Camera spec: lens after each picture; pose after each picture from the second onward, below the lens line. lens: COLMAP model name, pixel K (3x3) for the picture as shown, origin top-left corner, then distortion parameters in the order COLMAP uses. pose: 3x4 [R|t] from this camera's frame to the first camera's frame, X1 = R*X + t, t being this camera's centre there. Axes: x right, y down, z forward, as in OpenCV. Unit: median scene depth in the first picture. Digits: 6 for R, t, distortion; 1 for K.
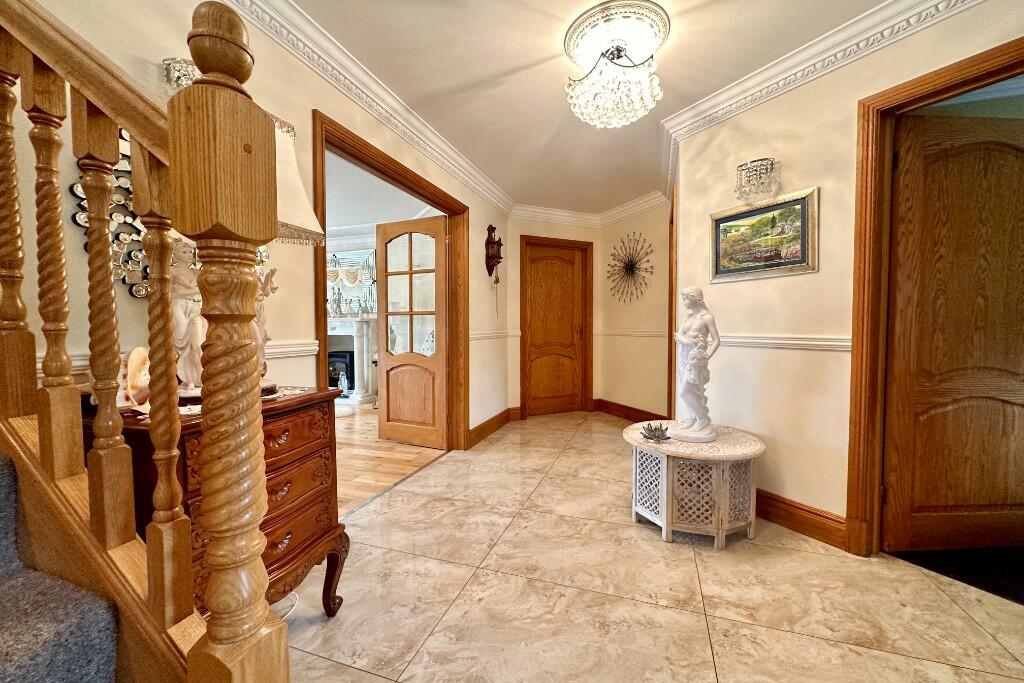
lens RADIAL K [[415.7, 0, 512.0], [0, 415.7, 341.5], [0, 0, 1]] dist [-0.000694, -0.000090]
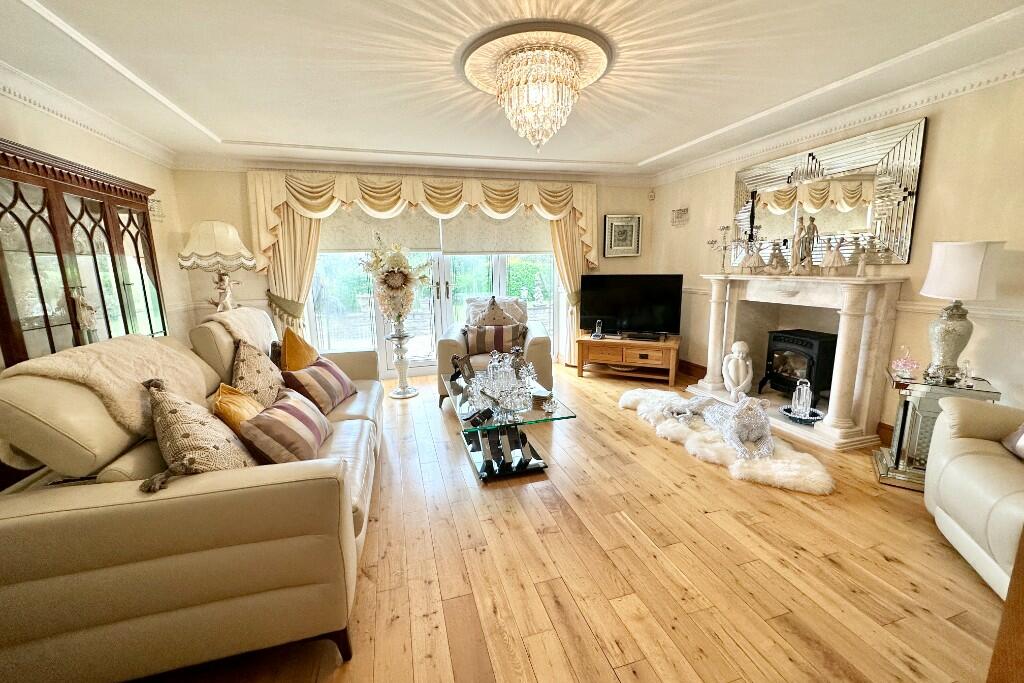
lens RADIAL K [[415.7, 0, 512.0], [0, 415.7, 341.5], [0, 0, 1]] dist [-0.000694, -0.000090]
pose [[0.578155, 0.137209, -0.804307, -0.246631], [-0.008331, 0.986700, 0.162336, -0.071902], [0.815884, -0.087155, 0.571609, 0.473187]]
